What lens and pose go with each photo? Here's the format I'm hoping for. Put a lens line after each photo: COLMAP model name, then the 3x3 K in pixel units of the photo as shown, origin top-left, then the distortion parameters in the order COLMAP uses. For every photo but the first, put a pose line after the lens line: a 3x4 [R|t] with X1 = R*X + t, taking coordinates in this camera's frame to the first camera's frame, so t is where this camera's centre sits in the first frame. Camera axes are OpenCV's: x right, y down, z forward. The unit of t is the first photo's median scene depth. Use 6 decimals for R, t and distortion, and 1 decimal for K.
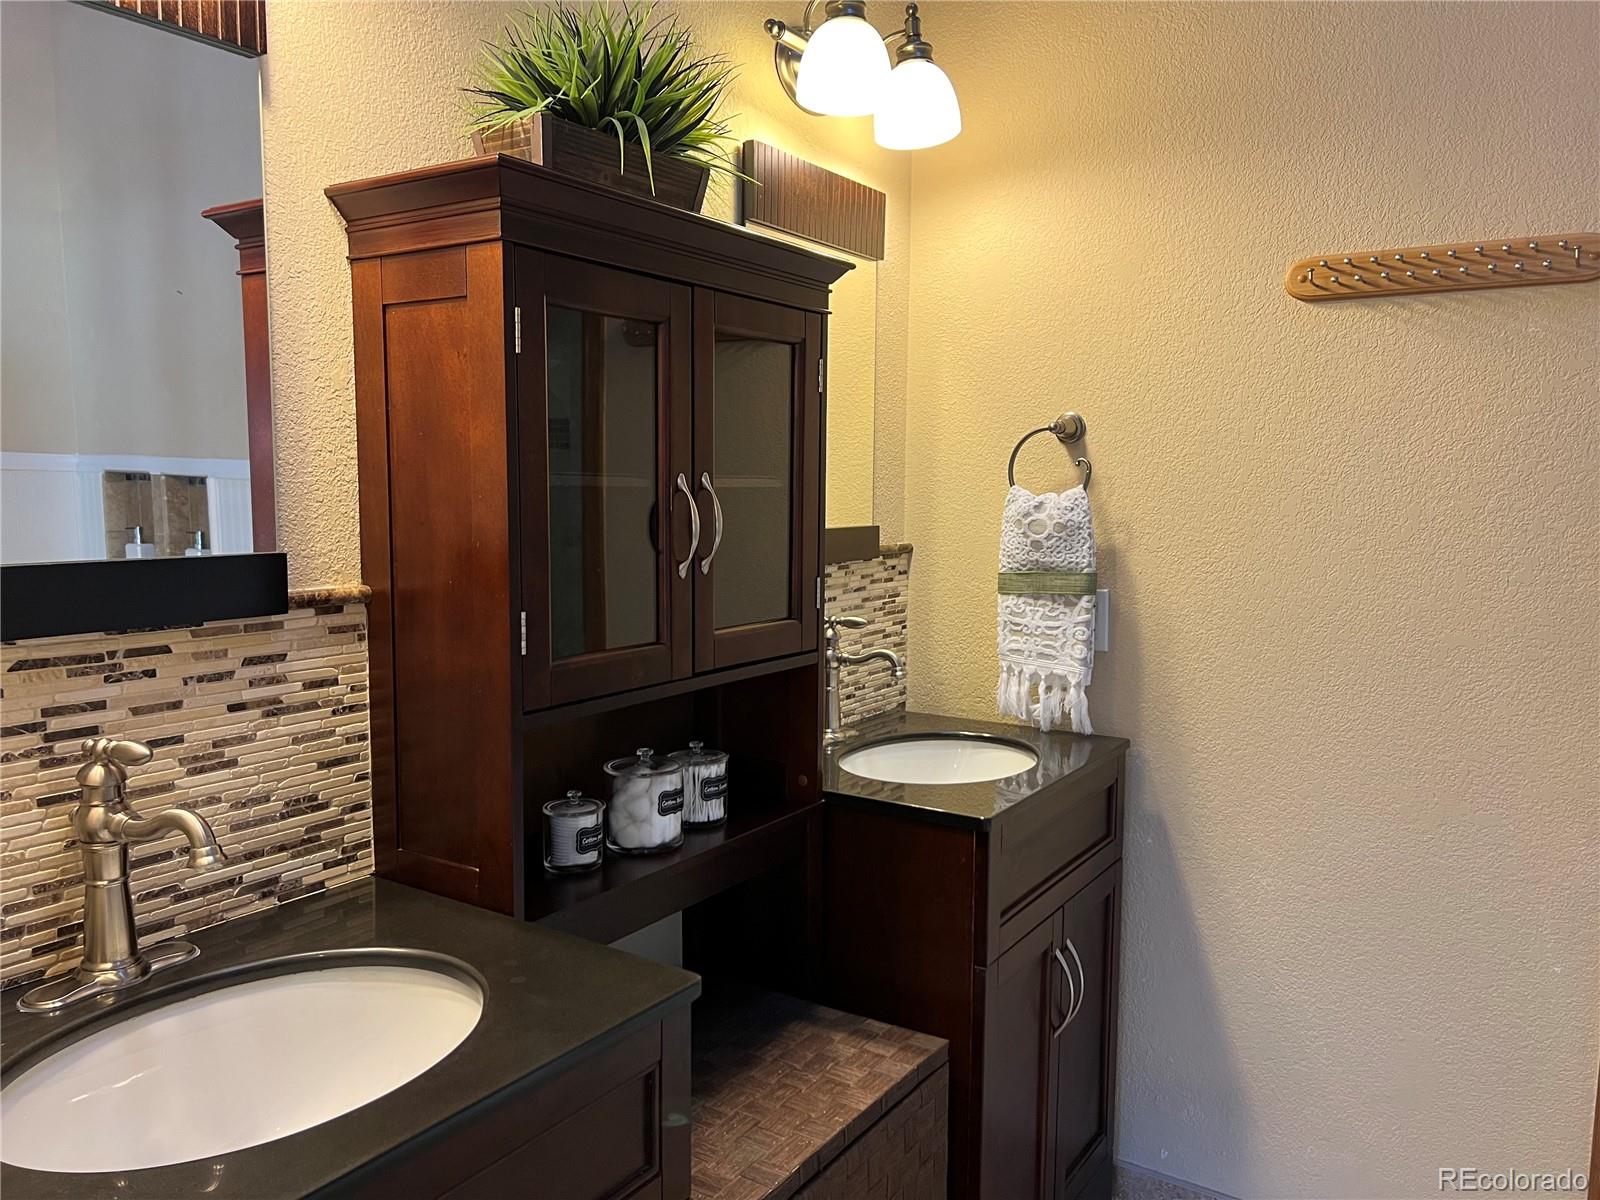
lens RADIAL K [[1195.6, 0, 791.9], [0, 1195.6, 611.7], [0, 0, 1]] dist [0.056955, -0.068633]
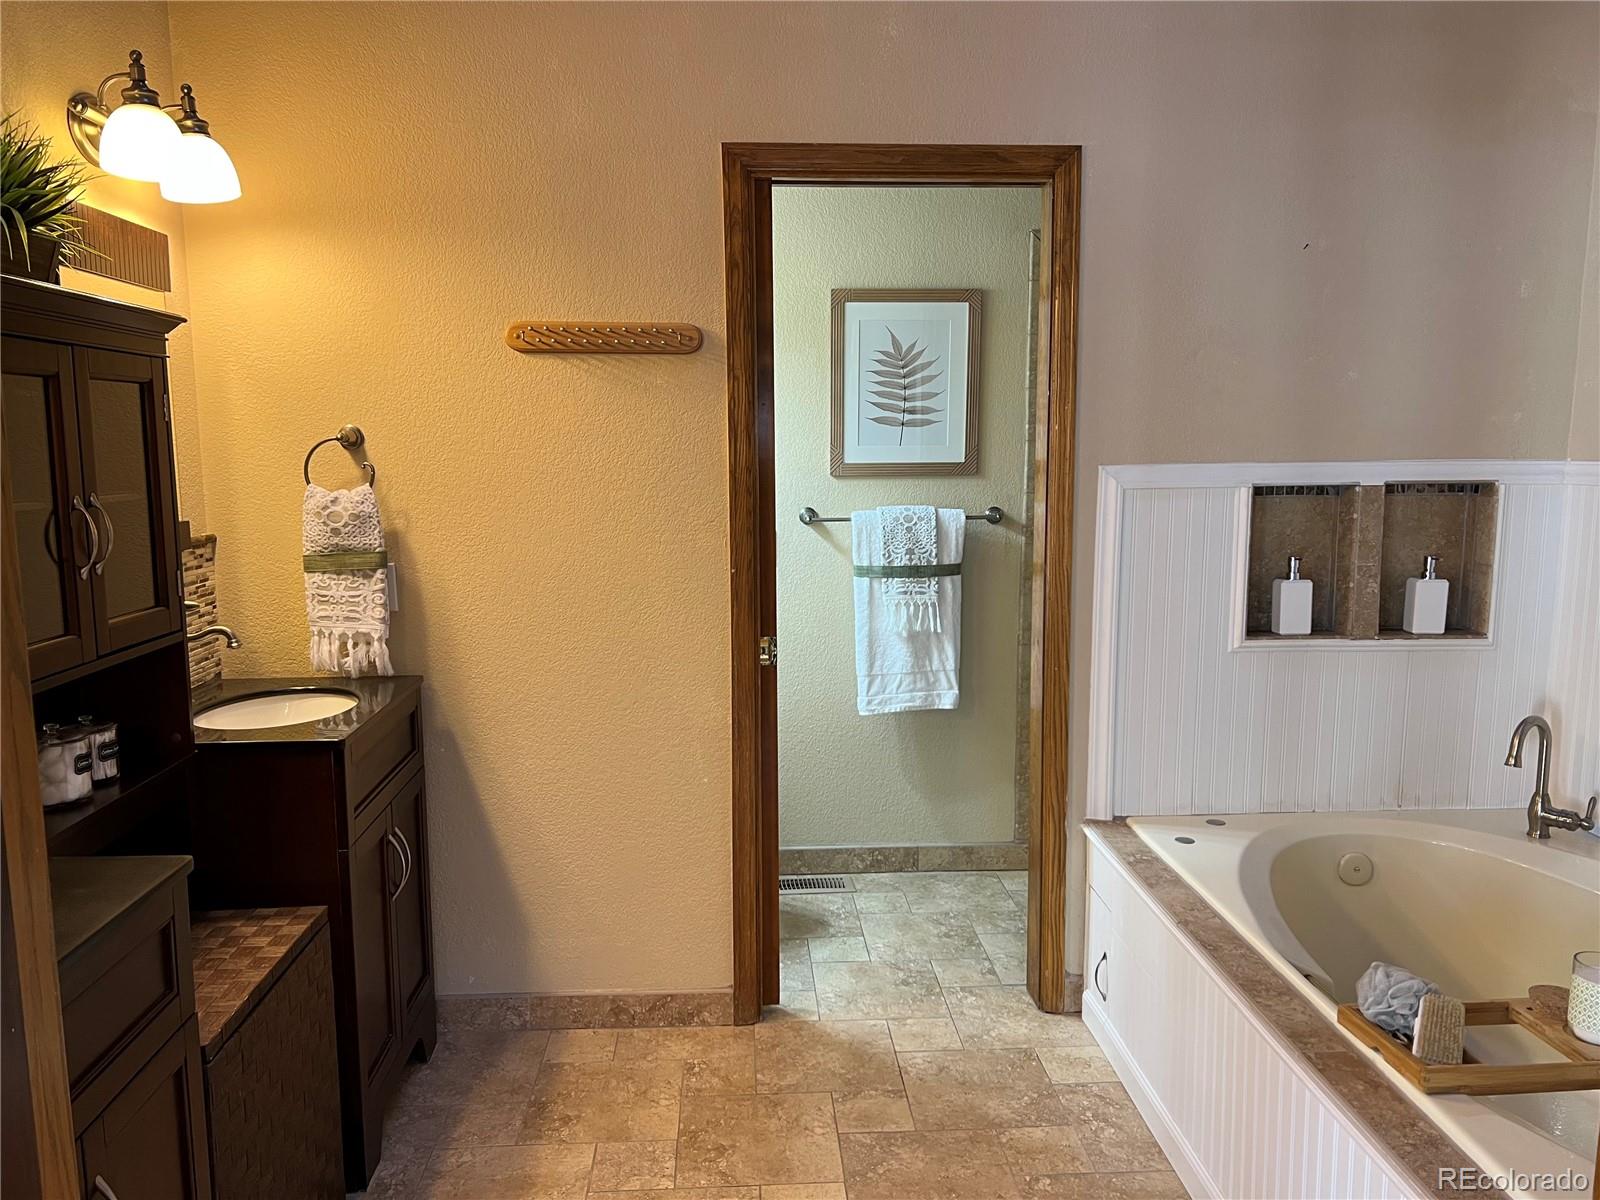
lens RADIAL K [[1195.6, 0, 806.7], [0, 1195.6, 601.5], [0, 0, 1]] dist [0.056955, -0.068633]
pose [[0.792796, -0.088441, 0.603036, -0.182435], [0.073726, 0.996066, 0.049157, -0.008933], [-0.605012, 0.005488, 0.796198, -0.321962]]
